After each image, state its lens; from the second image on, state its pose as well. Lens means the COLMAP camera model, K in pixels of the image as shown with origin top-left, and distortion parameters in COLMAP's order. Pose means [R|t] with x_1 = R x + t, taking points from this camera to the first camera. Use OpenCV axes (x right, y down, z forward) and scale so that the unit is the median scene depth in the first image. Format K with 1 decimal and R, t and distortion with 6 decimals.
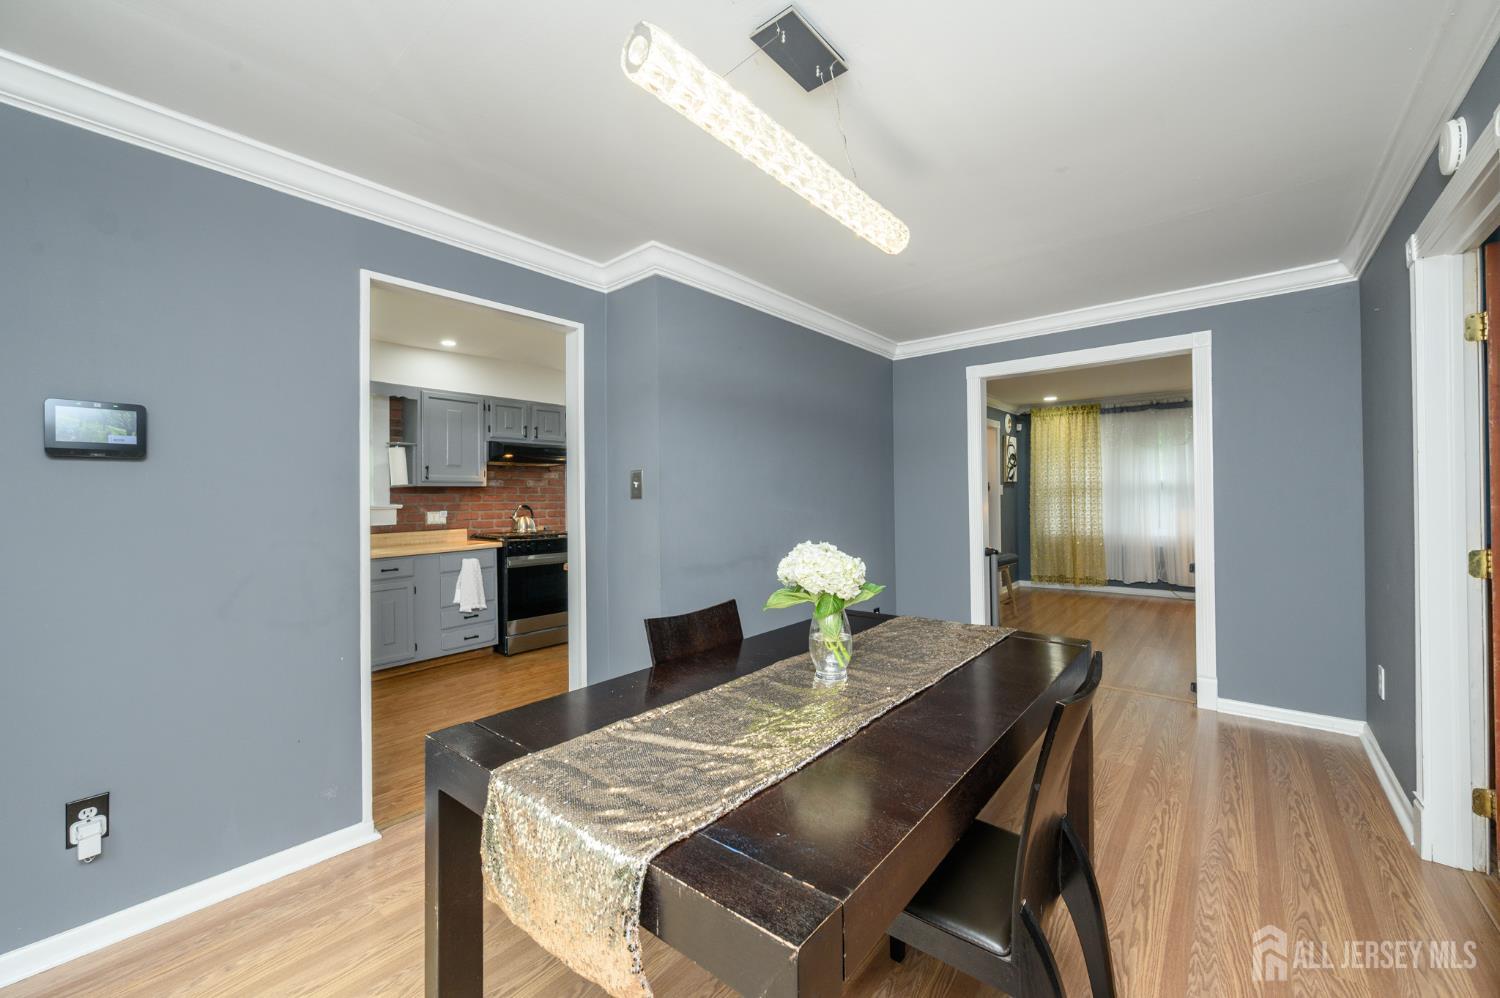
lens RADIAL K [[590.7, 0, 741.8], [0, 590.7, 494.4], [0, 0, 1]] dist [-0.001127, -0.000533]
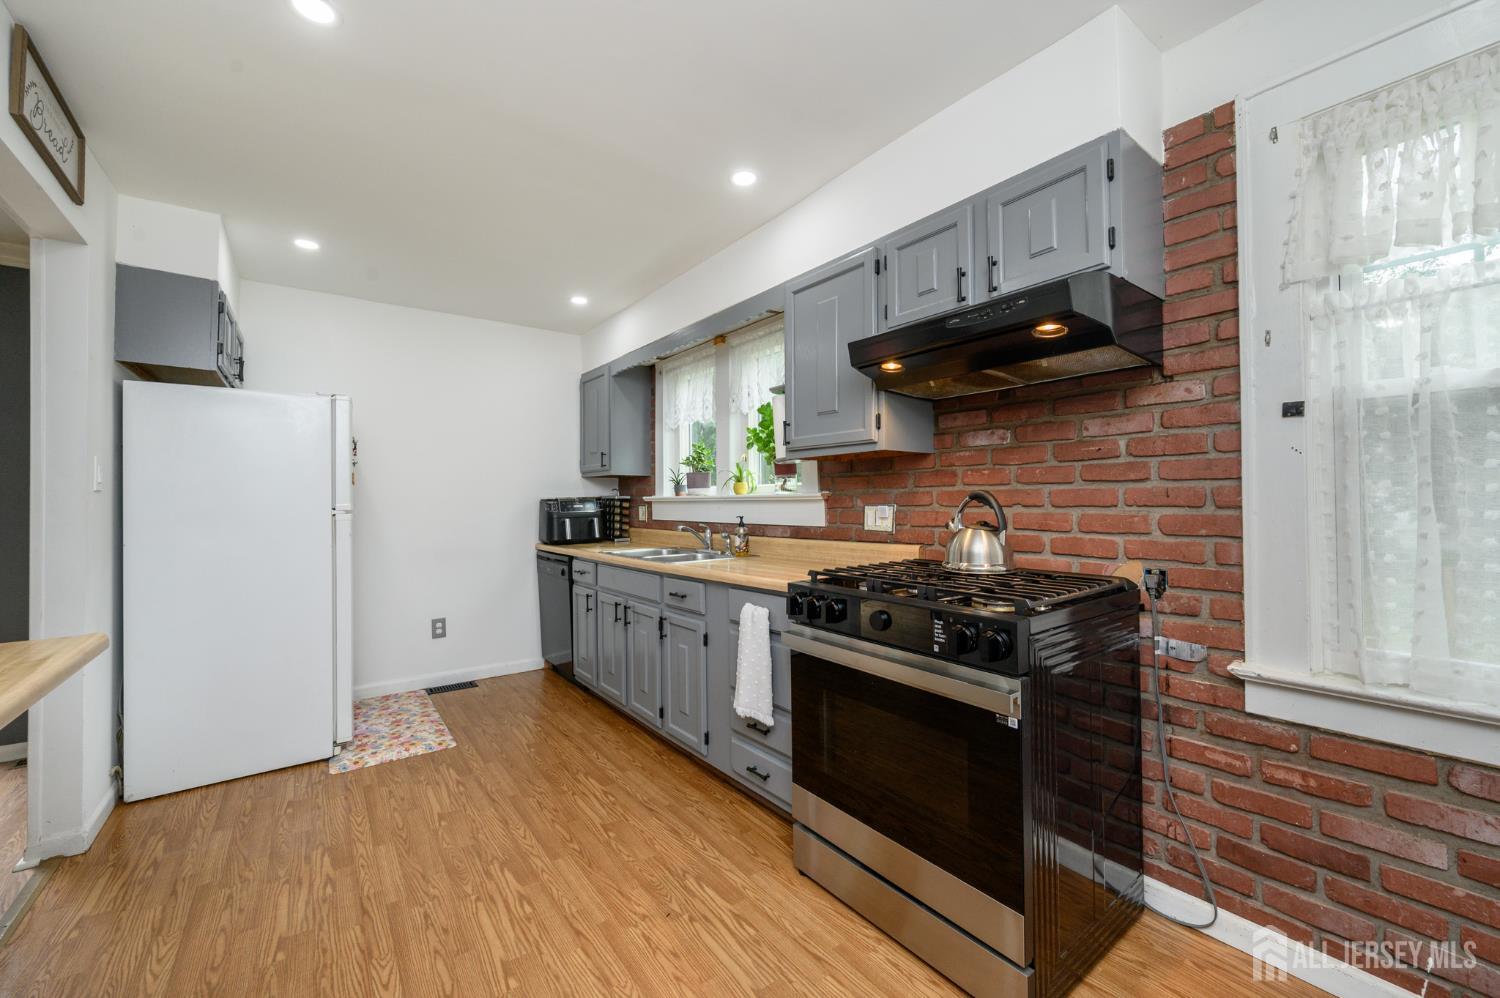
lens RADIAL K [[589.4, 0, 754.6], [0, 589.4, 493.8], [0, 0, 1]] dist [-0.000229, -0.000131]
pose [[-0.202244, -0.001340, -0.979334, 0.003794], [0.009922, 0.999945, -0.003417, 0.019139], [0.979285, -0.010408, -0.202220, 1.014556]]
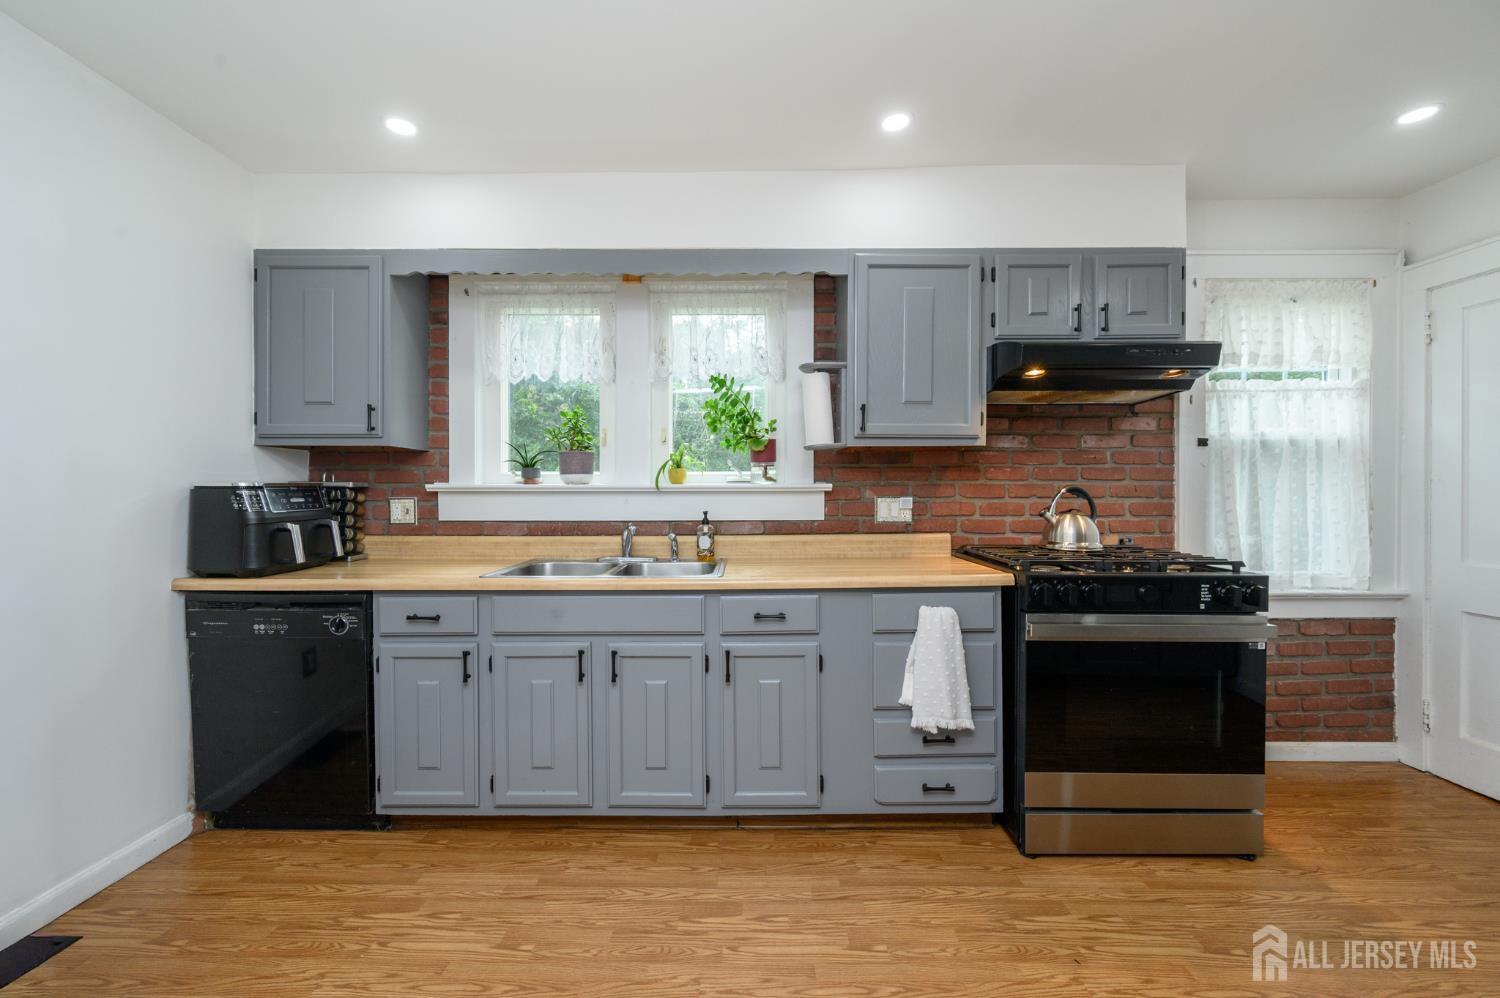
lens RADIAL K [[590.7, 0, 741.8], [0, 590.7, 494.4], [0, 0, 1]] dist [-0.001127, -0.000533]
pose [[0.649053, 0.012681, -0.760638, -0.207945], [-0.004511, 0.999908, 0.012821, 0.019927], [0.760730, -0.004890, 0.649050, 0.565025]]
